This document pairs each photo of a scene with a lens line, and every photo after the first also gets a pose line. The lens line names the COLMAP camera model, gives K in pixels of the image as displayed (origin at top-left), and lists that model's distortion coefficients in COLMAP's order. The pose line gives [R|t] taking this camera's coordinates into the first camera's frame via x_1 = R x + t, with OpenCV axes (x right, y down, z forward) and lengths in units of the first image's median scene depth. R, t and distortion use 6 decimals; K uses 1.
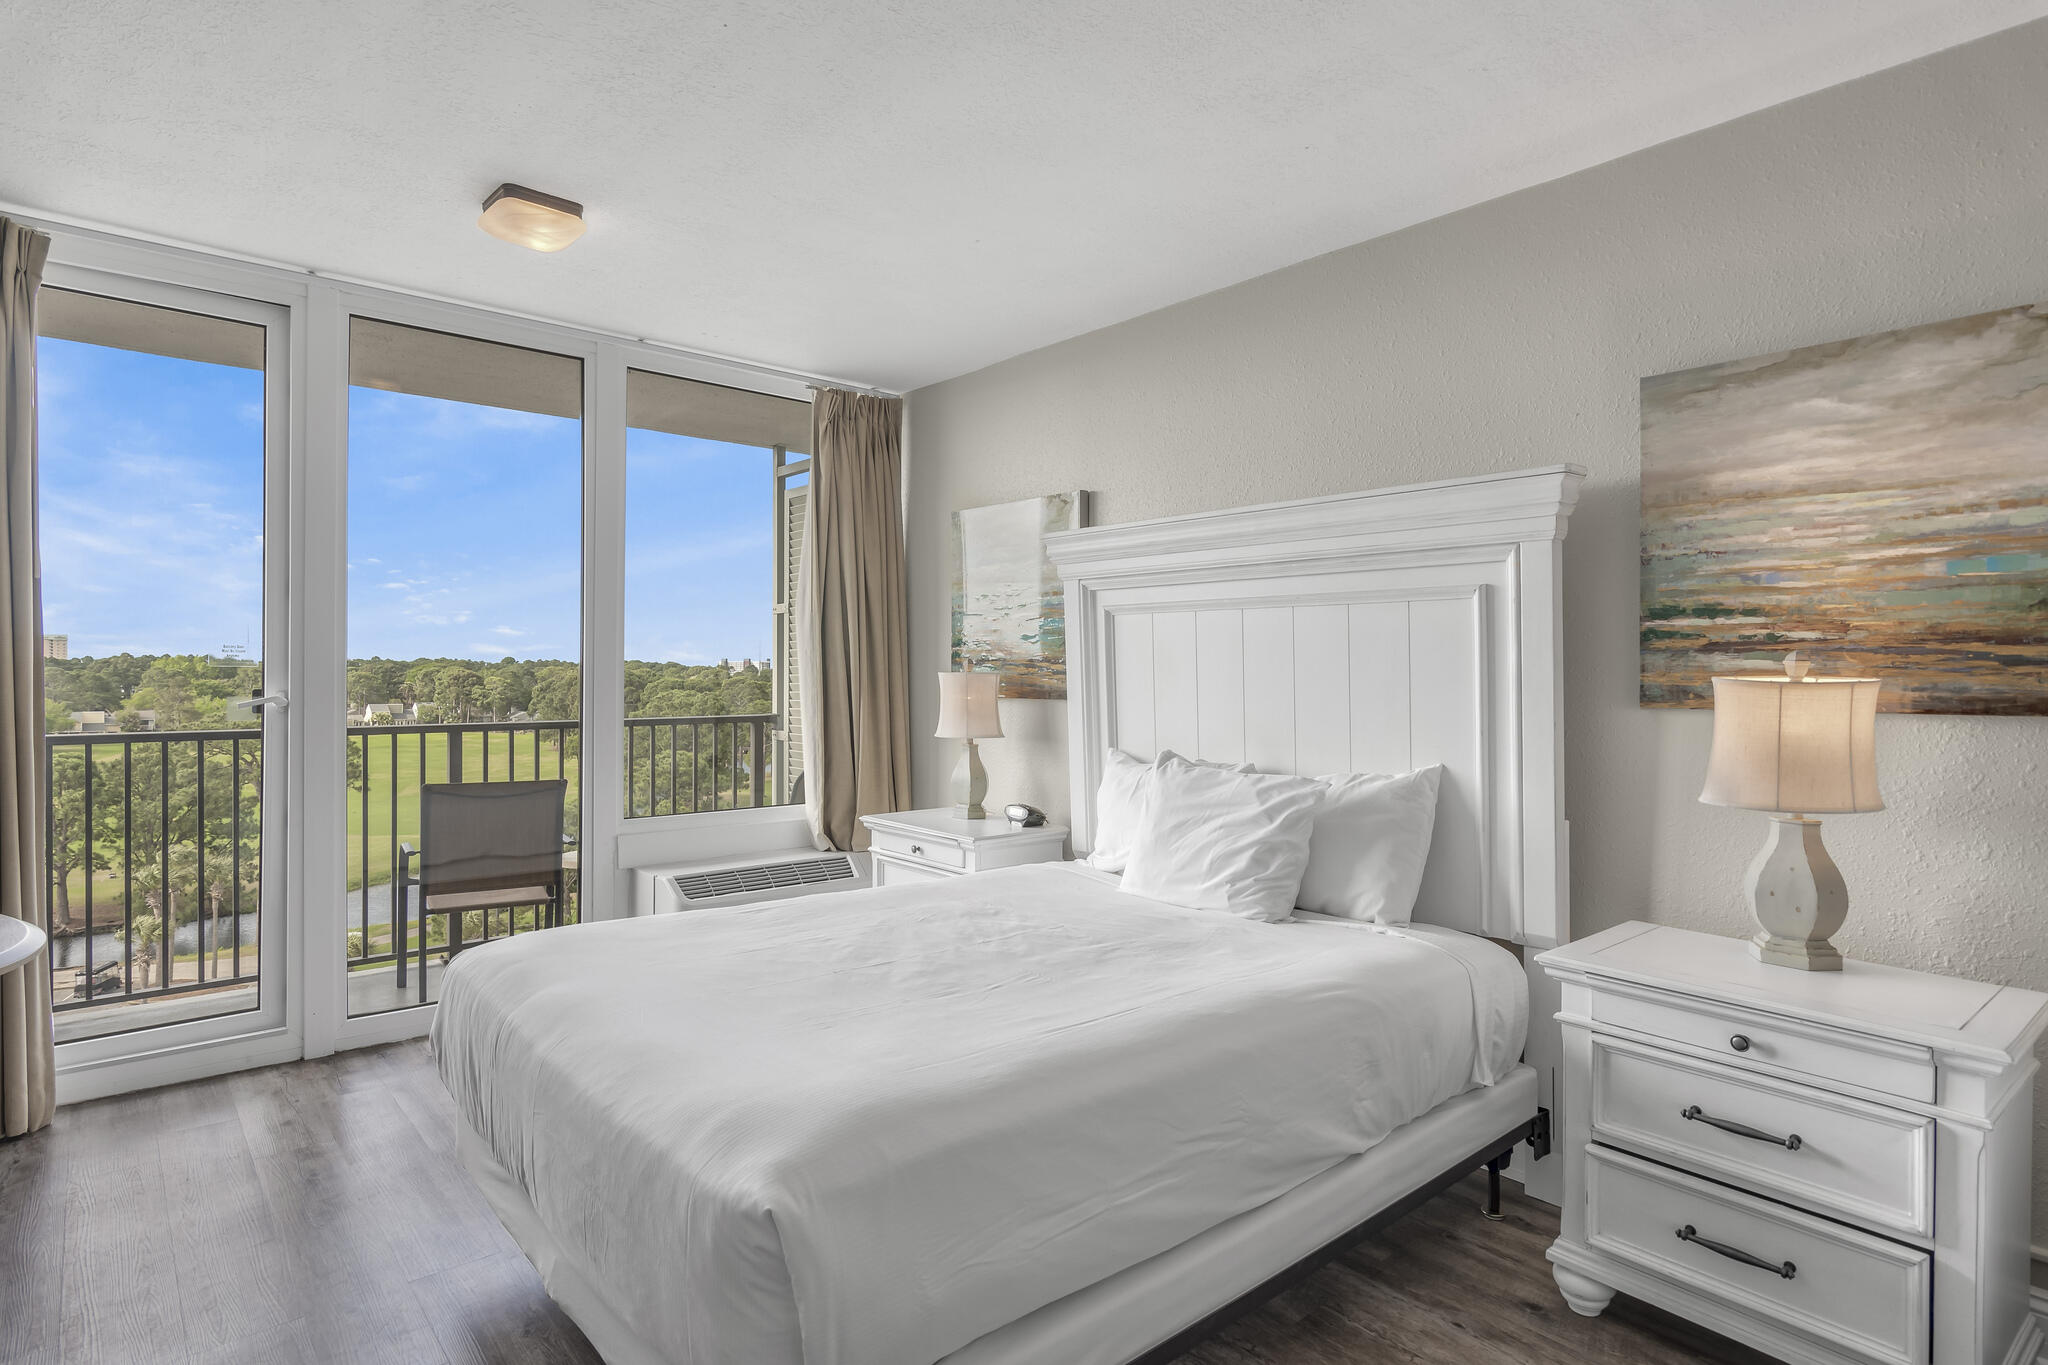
lens RADIAL K [[1081.2, 0, 1026.0], [0, 1081.2, 675.1], [0, 0, 1]] dist [-0.002215, 0.001283]
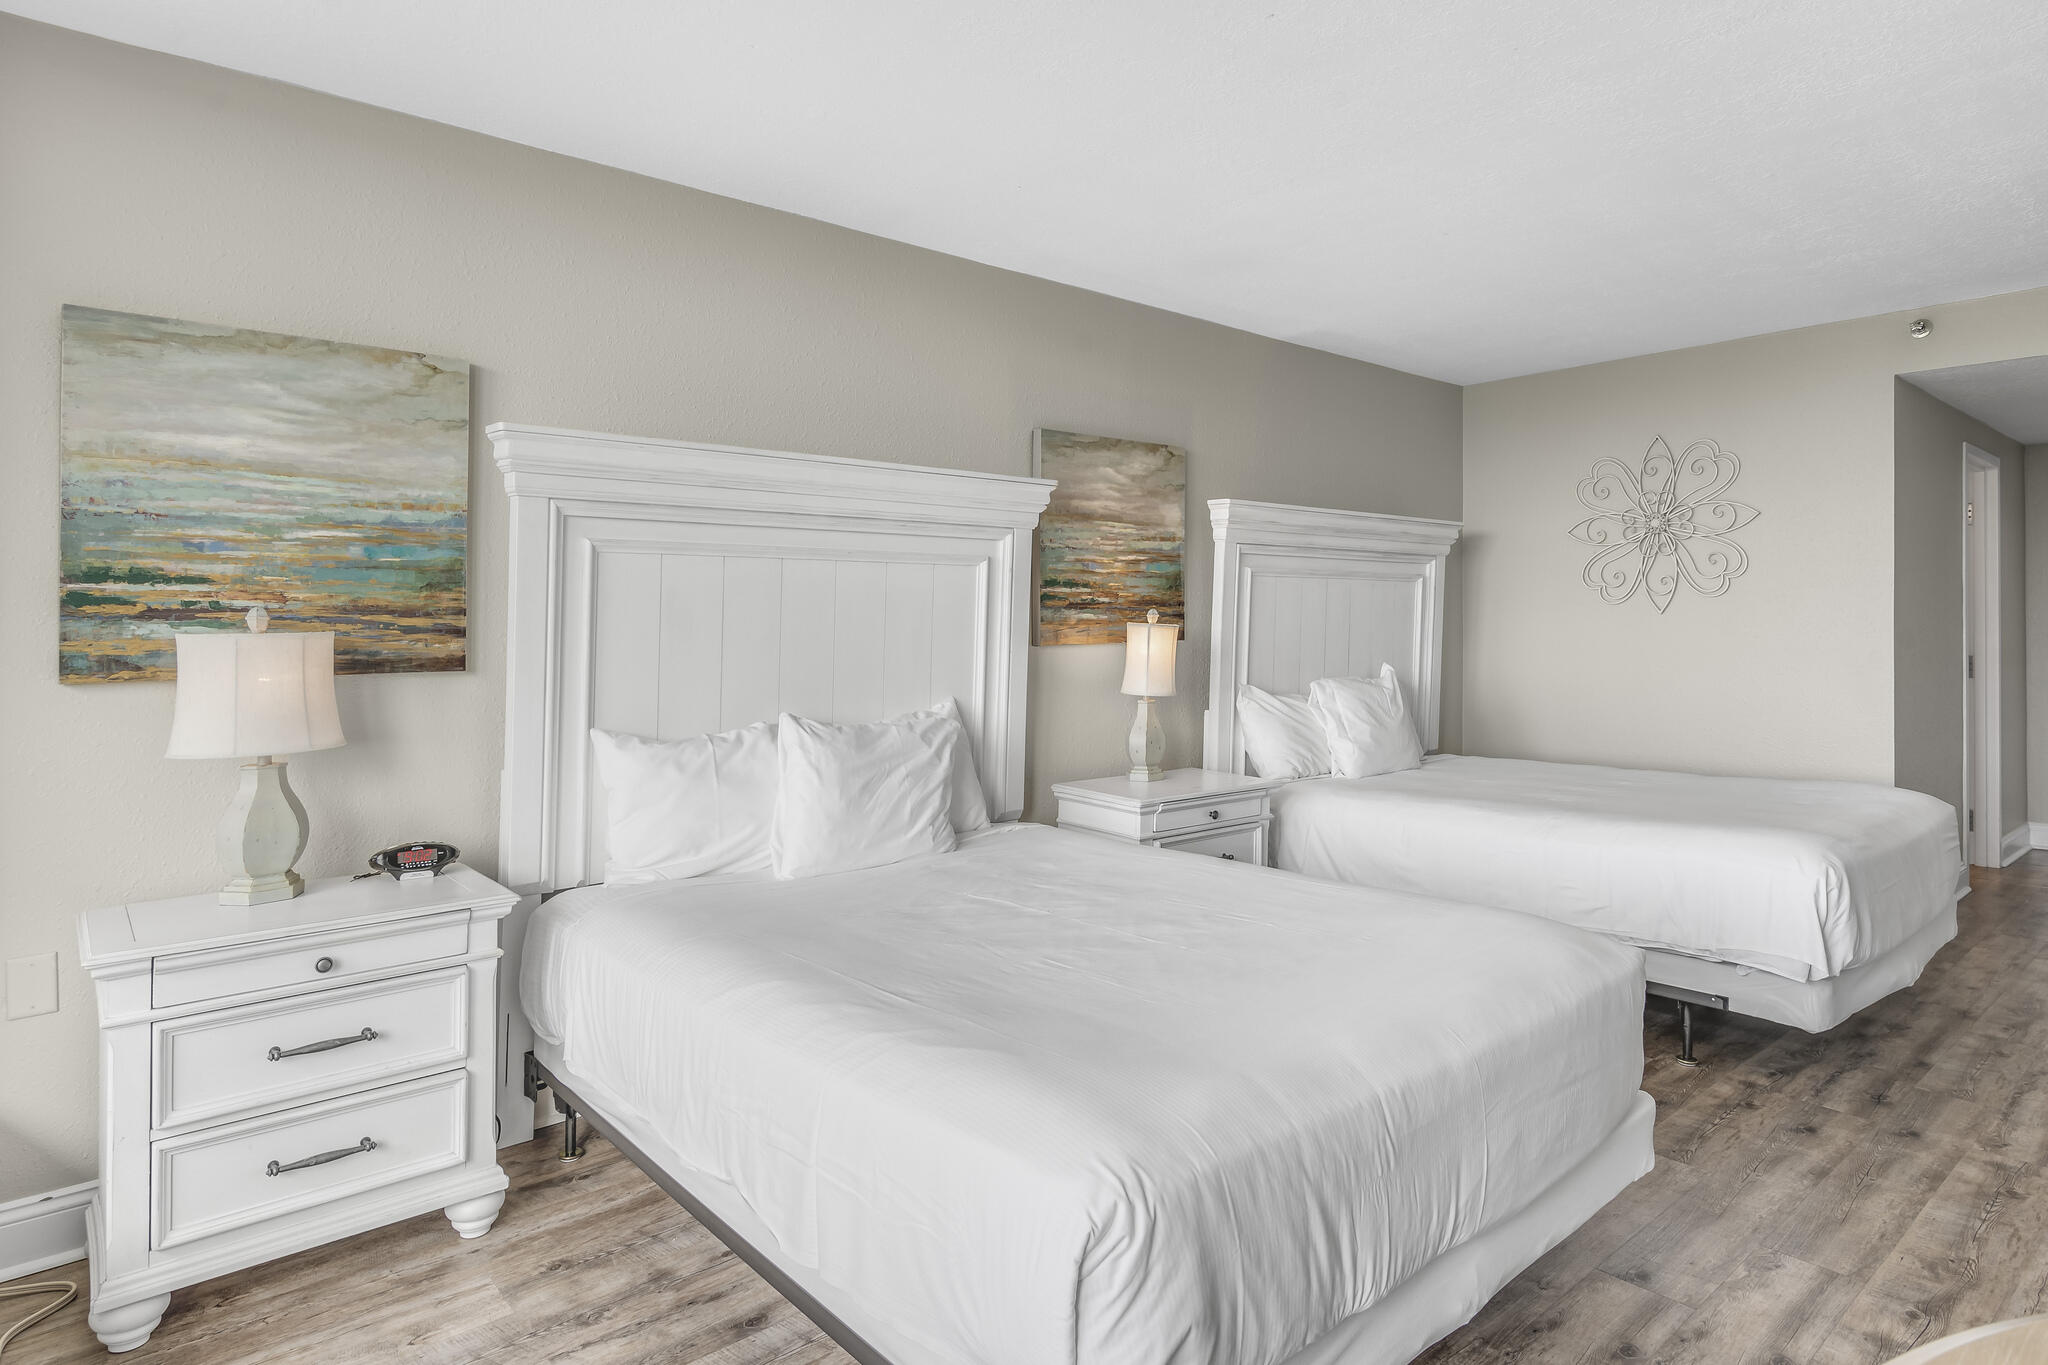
lens RADIAL K [[1106.6, 0, 963.8], [0, 1106.6, 632.8], [0, 0, 1]] dist [-0.060967, 0.003633]
pose [[0.054462, -0.000229, 0.998516, -0.683570], [0.022080, 0.999756, -0.000975, 0.008000], [-0.998272, 0.022101, 0.054454, 0.714133]]
